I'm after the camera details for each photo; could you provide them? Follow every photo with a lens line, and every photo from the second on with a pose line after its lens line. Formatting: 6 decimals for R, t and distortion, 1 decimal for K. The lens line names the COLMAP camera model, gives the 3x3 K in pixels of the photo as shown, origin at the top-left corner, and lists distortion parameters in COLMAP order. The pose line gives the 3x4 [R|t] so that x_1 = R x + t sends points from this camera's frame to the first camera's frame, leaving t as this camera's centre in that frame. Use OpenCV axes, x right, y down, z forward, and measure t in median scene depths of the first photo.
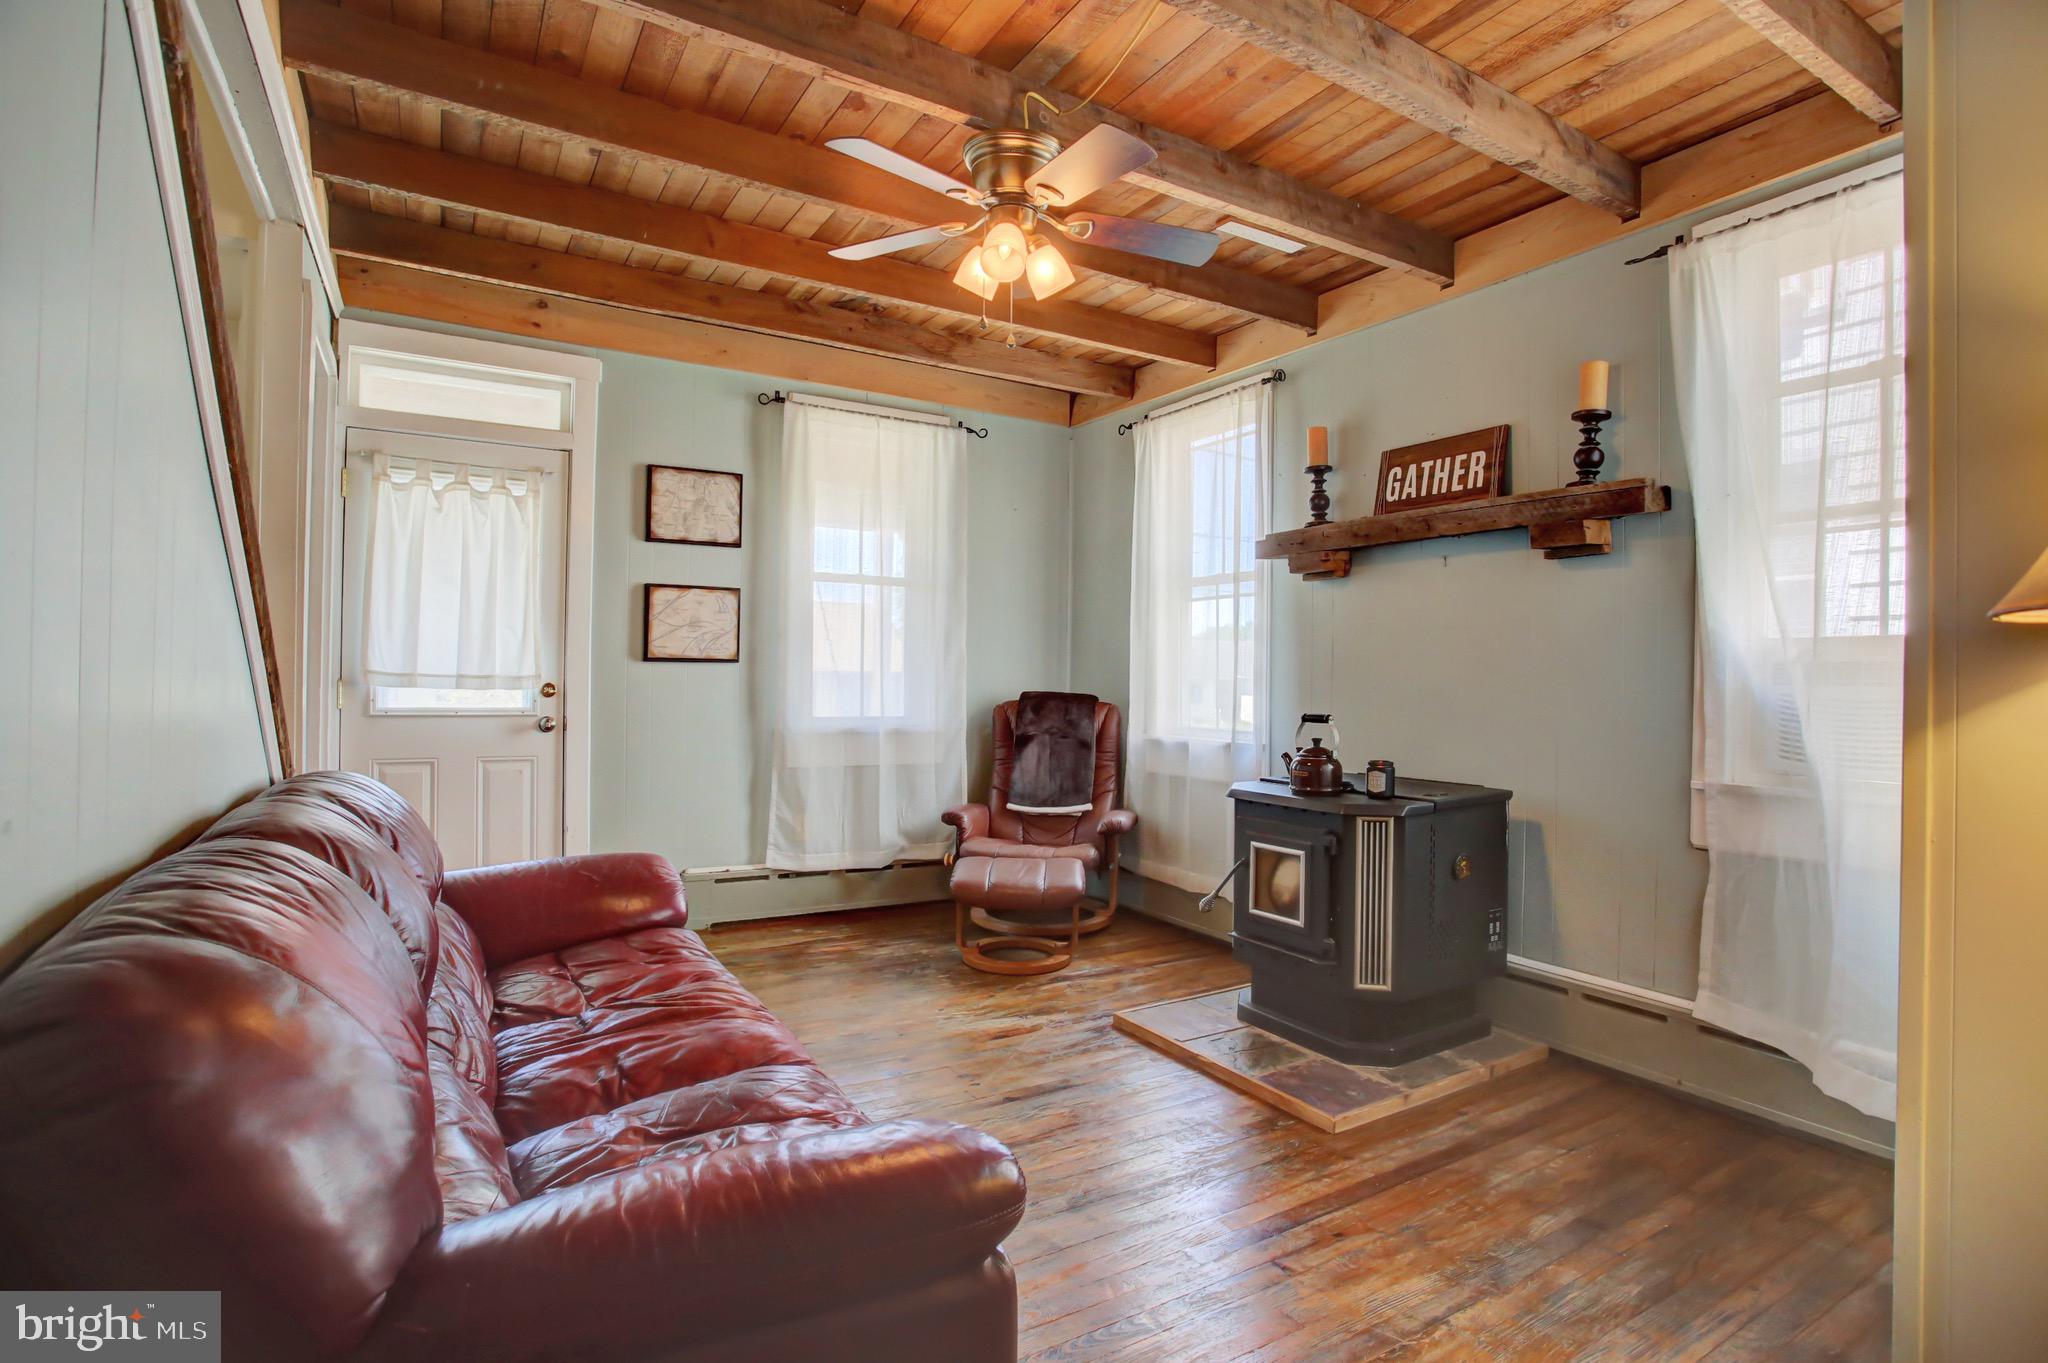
lens RADIAL K [[1005.8, 0, 1036.4], [0, 1005.8, 673.2], [0, 0, 1]] dist [-0.050711, 0.009514]
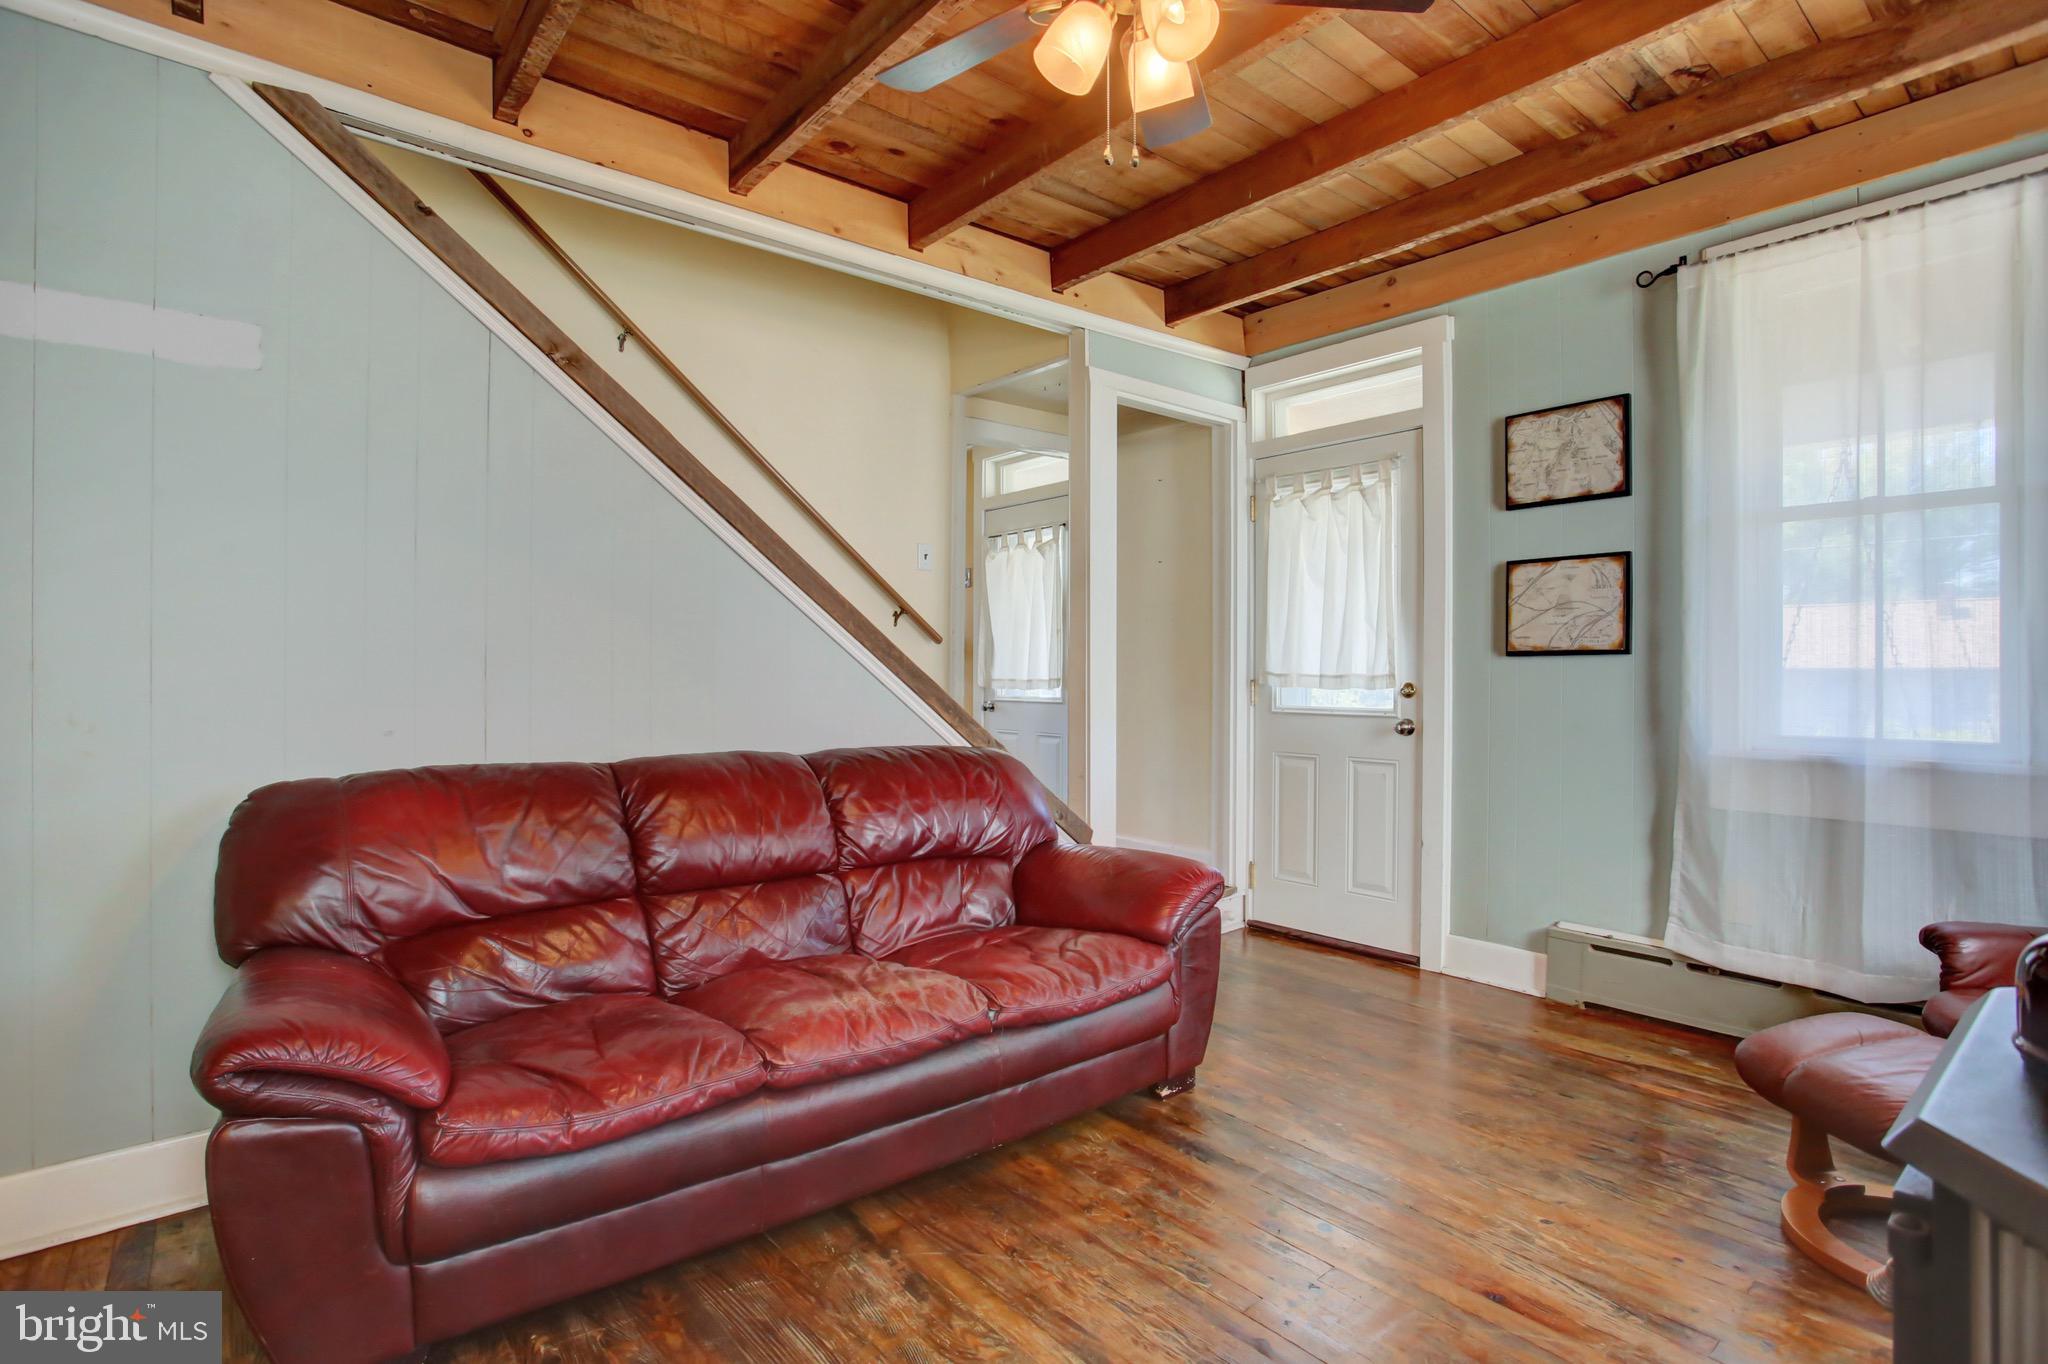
lens RADIAL K [[1005.8, 0, 1036.7], [0, 1005.8, 683.9], [0, 0, 1]] dist [-0.050711, 0.009514]
pose [[0.138637, -0.006726, -0.990320, 0.368690], [0.004184, 0.999972, -0.006205, 0.014520], [0.990334, -0.003283, 0.138662, 0.504141]]
